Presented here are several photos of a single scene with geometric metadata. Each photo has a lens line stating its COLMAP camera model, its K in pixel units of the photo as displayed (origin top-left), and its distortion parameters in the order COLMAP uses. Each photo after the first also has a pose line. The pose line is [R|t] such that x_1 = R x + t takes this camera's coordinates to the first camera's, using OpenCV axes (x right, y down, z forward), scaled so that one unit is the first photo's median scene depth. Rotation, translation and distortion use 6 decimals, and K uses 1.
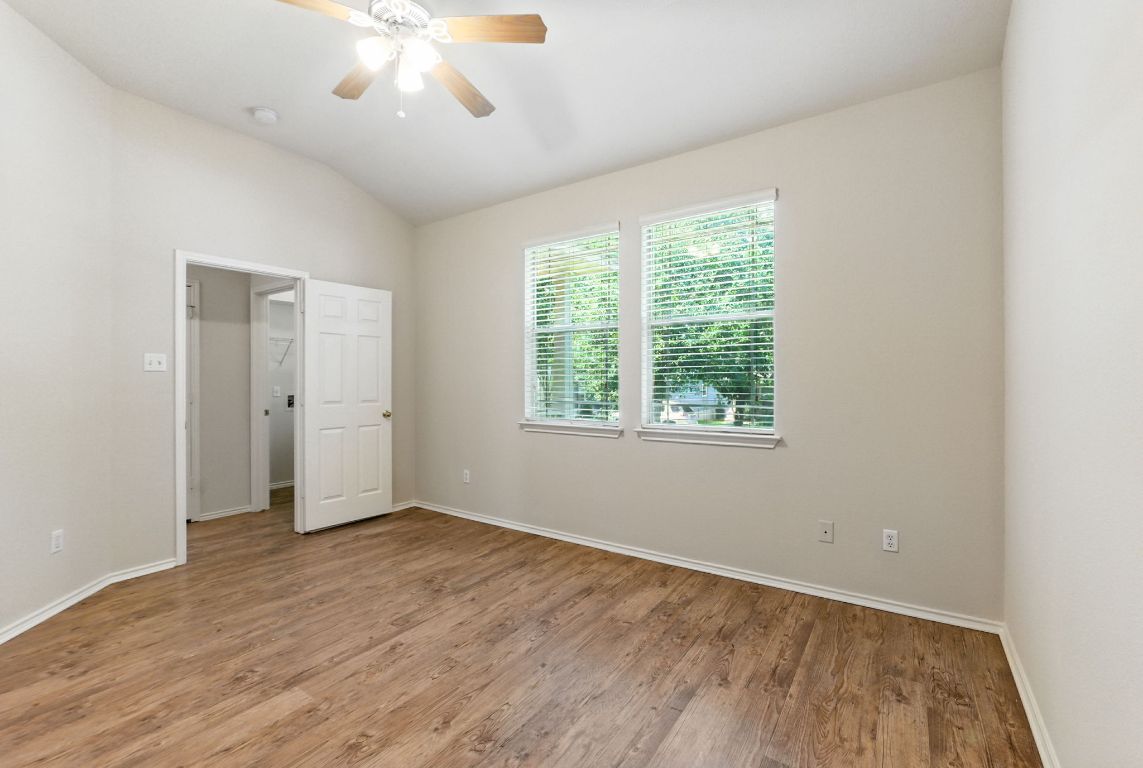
lens RADIAL K [[487.0, 0, 581.8], [0, 487.0, 381.0], [0, 0, 1]] dist [-0.015940, 0.001895]
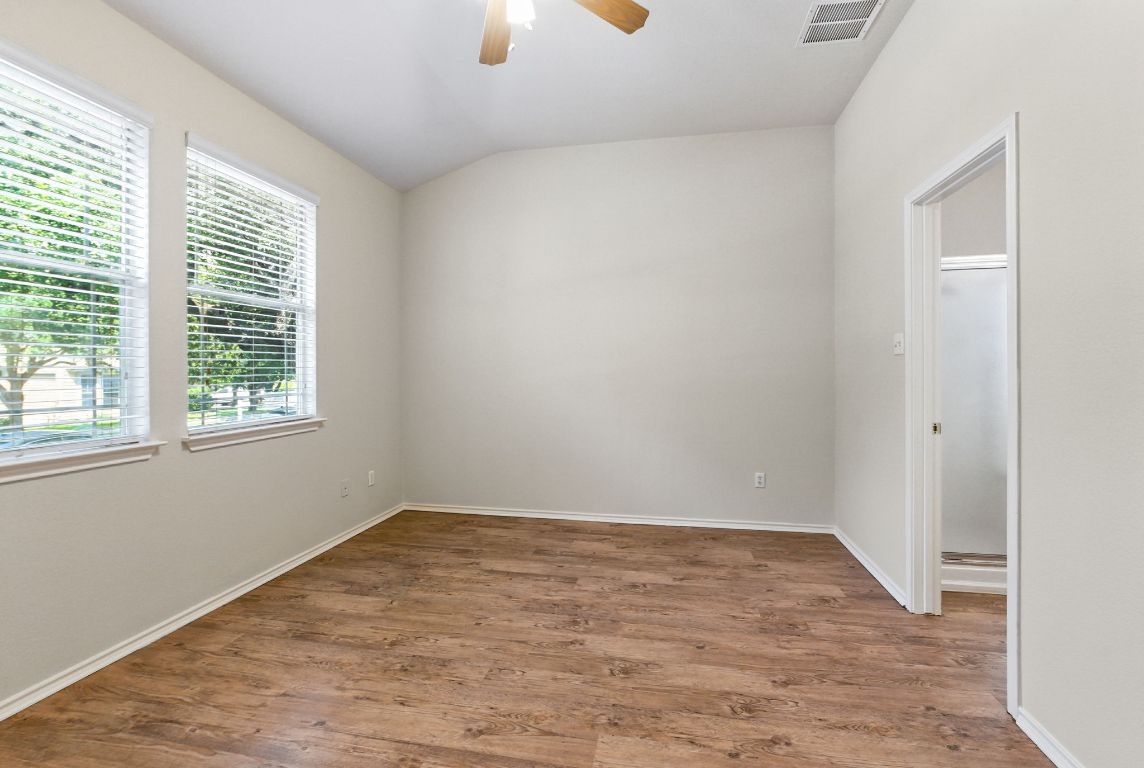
lens RADIAL K [[487.4, 0, 574.3], [0, 487.4, 373.8], [0, 0, 1]] dist [-0.015940, 0.001895]
pose [[-0.384227, -0.001376, 0.923237, -0.957481], [0.006662, 0.999969, 0.004263, 0.008487], [-0.923214, 0.007788, -0.384206, 0.981558]]
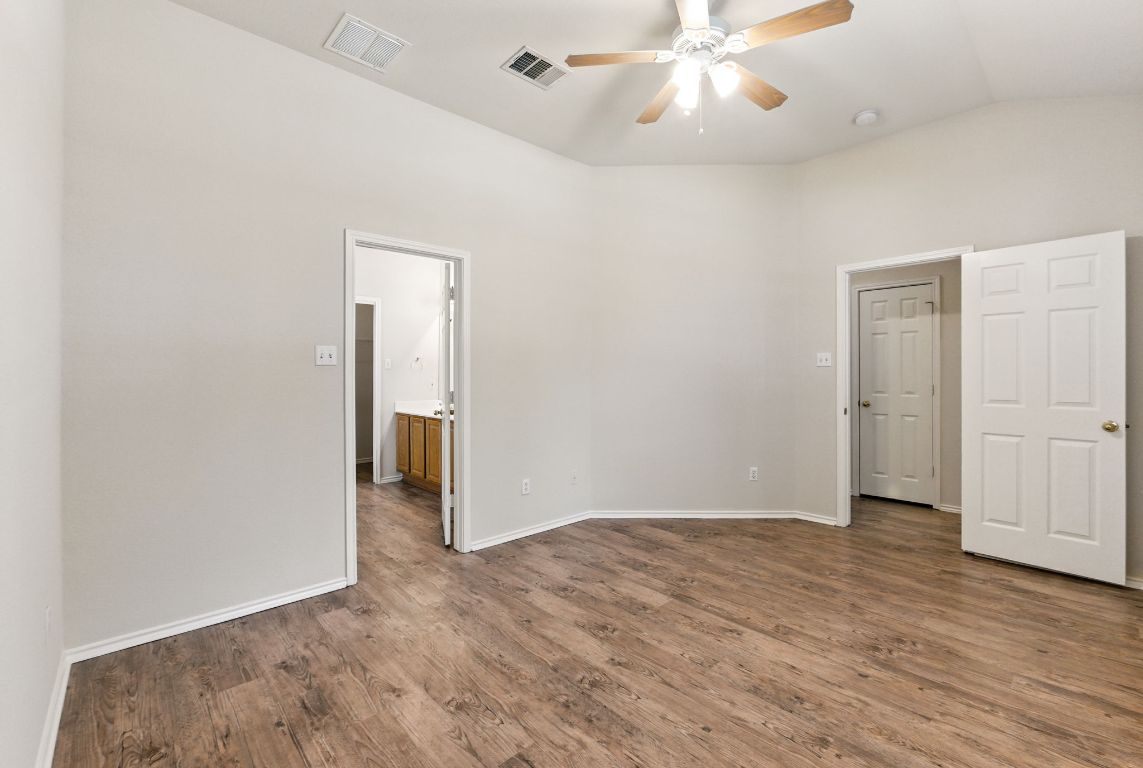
lens RADIAL K [[487.0, 0, 583.5], [0, 487.0, 376.7], [0, 0, 1]] dist [-0.015940, 0.001895]
pose [[-0.217997, 0.009954, -0.975899, 0.601851], [0.003983, 0.999949, 0.009309, -0.008966], [0.975941, -0.001858, -0.218025, 0.786014]]
